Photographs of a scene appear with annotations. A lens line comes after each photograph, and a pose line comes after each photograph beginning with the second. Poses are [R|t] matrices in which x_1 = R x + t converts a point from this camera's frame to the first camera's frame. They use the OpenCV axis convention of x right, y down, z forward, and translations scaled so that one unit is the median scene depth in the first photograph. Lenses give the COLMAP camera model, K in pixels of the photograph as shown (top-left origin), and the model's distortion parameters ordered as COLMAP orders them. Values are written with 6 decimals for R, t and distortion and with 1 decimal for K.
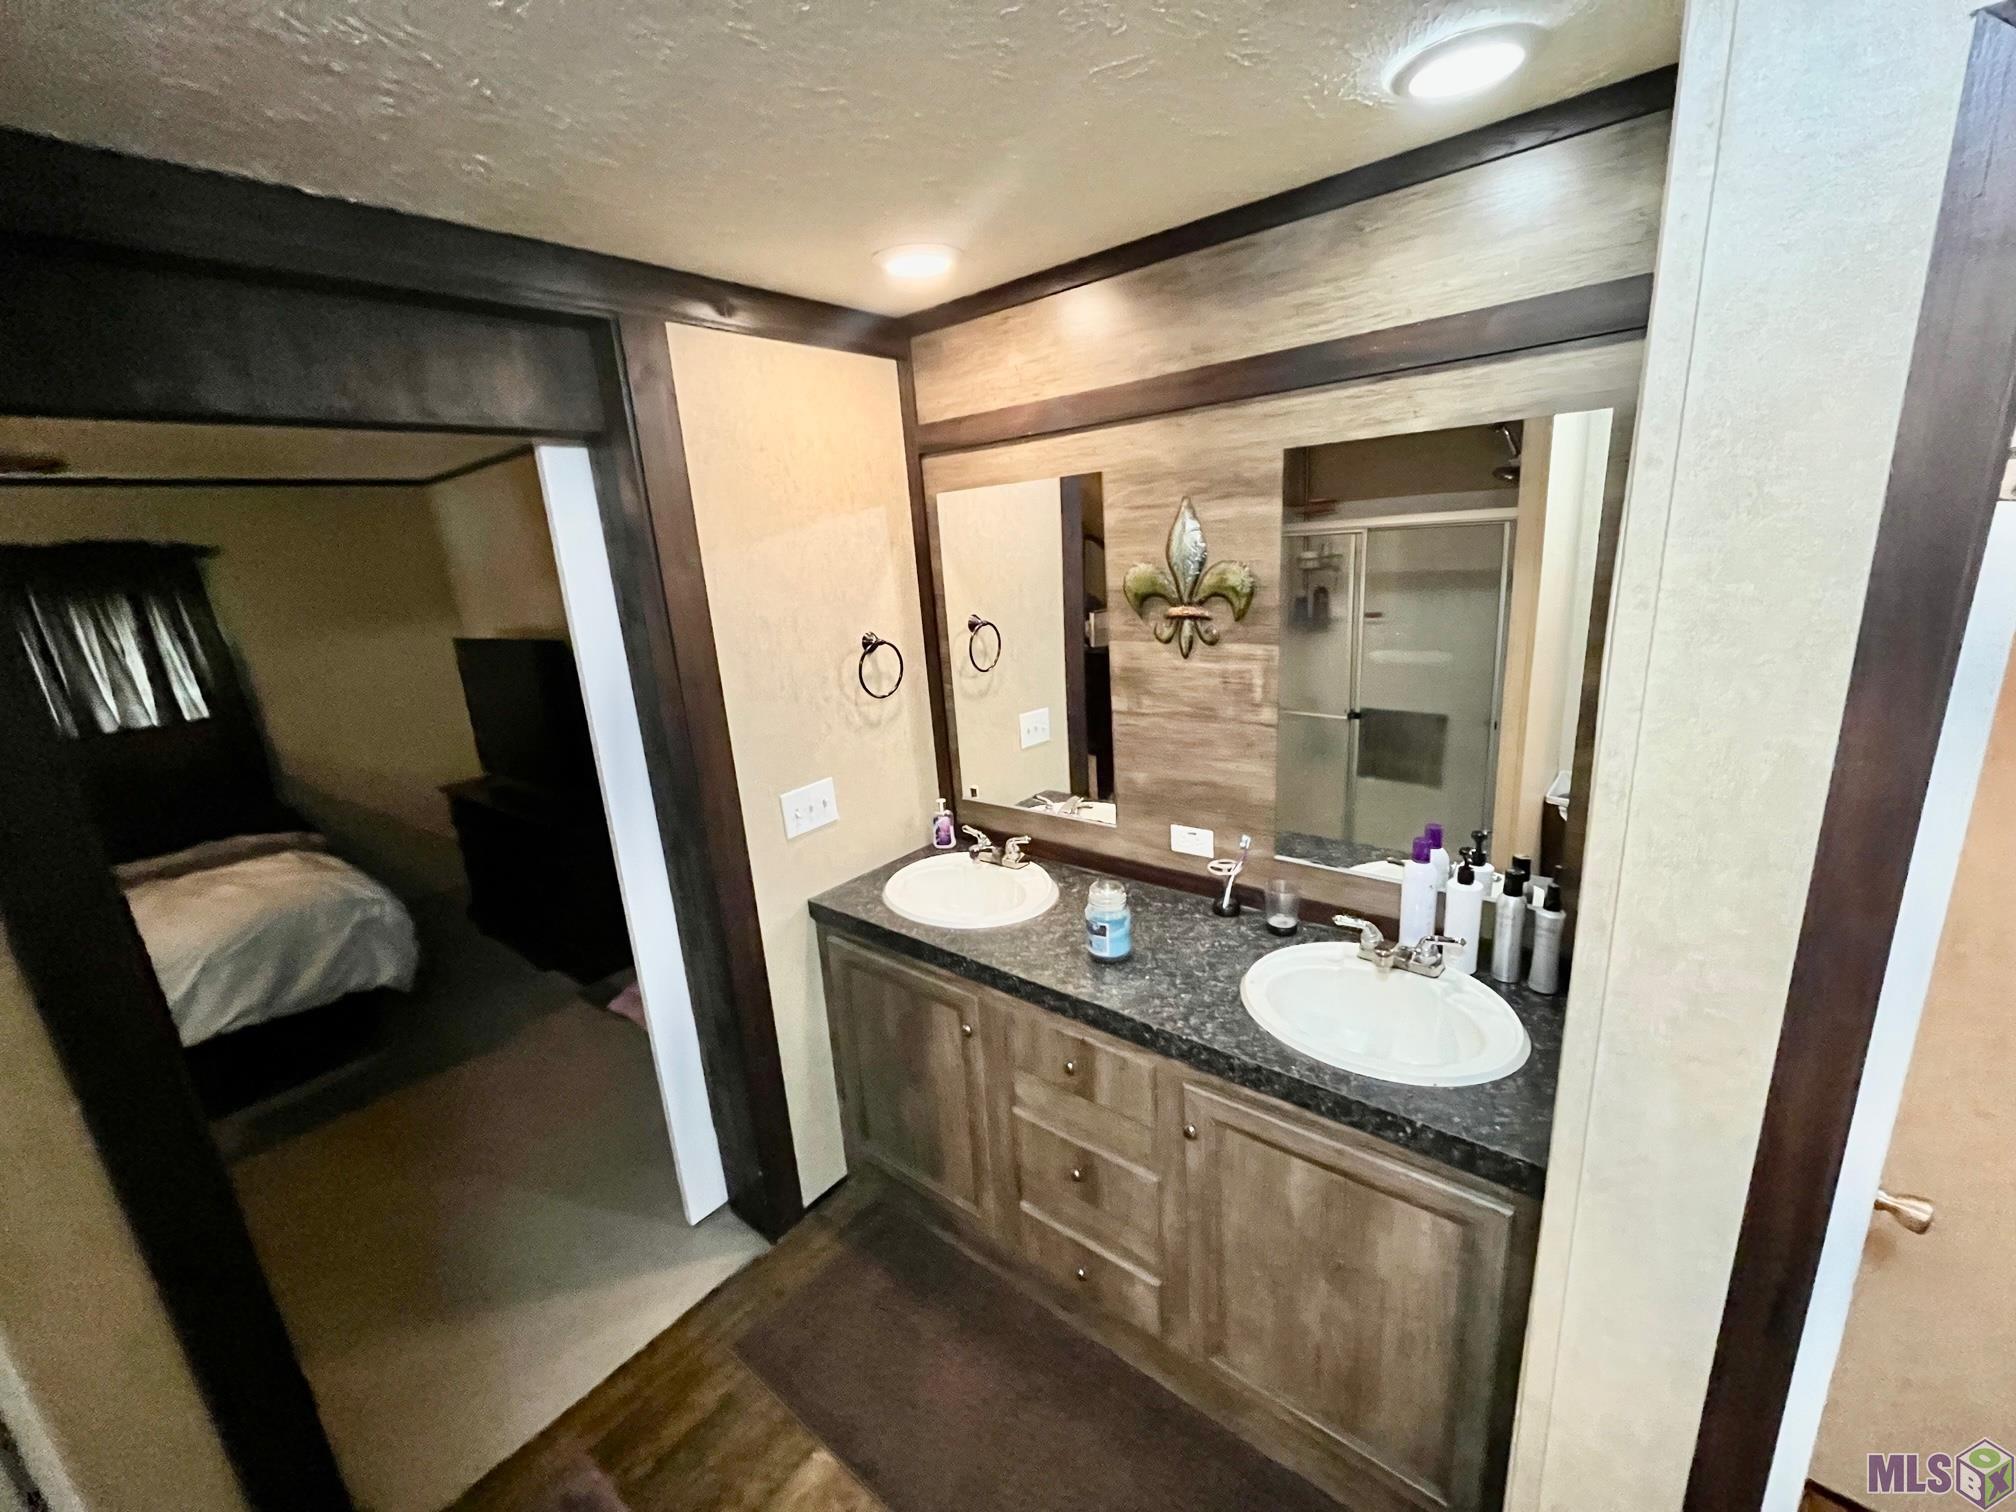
lens RADIAL K [[812.9, 0, 1008.0], [0, 812.9, 756.0], [0, 0, 1]] dist [-0.001956, -0.000421]
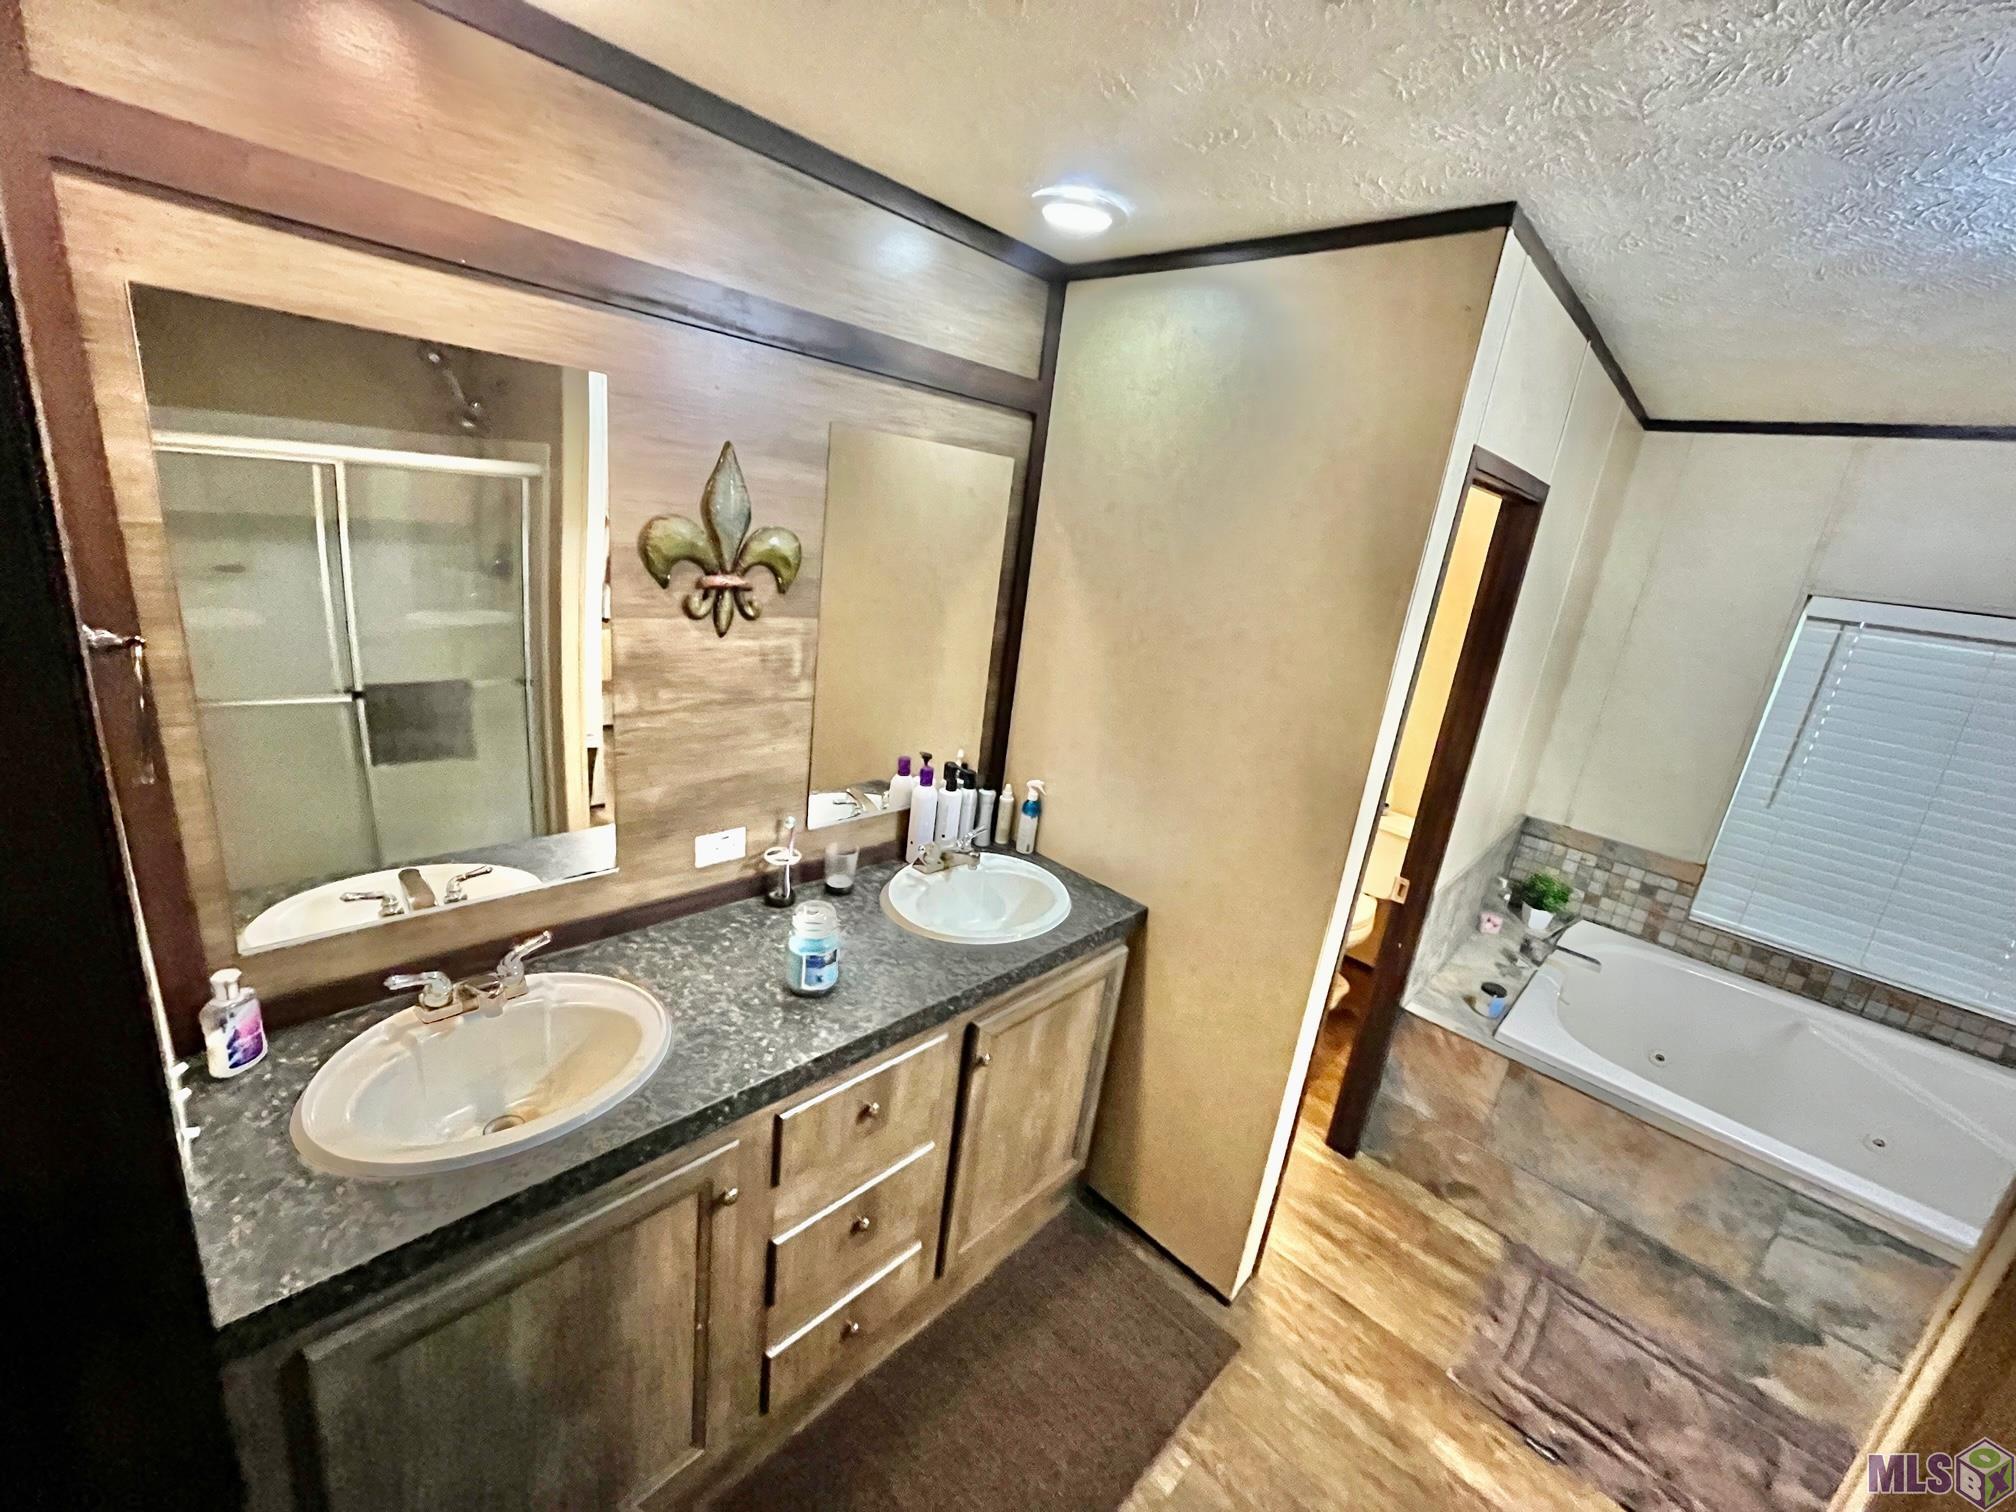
lens RADIAL K [[812.9, 0, 1008.0], [0, 812.9, 756.0], [0, 0, 1]] dist [-0.001956, -0.000421]
pose [[0.058253, -0.204184, 0.977198, -0.621286], [0.130879, 0.971973, 0.195290, -0.127041], [-0.989685, 0.116519, 0.083344, 0.657189]]
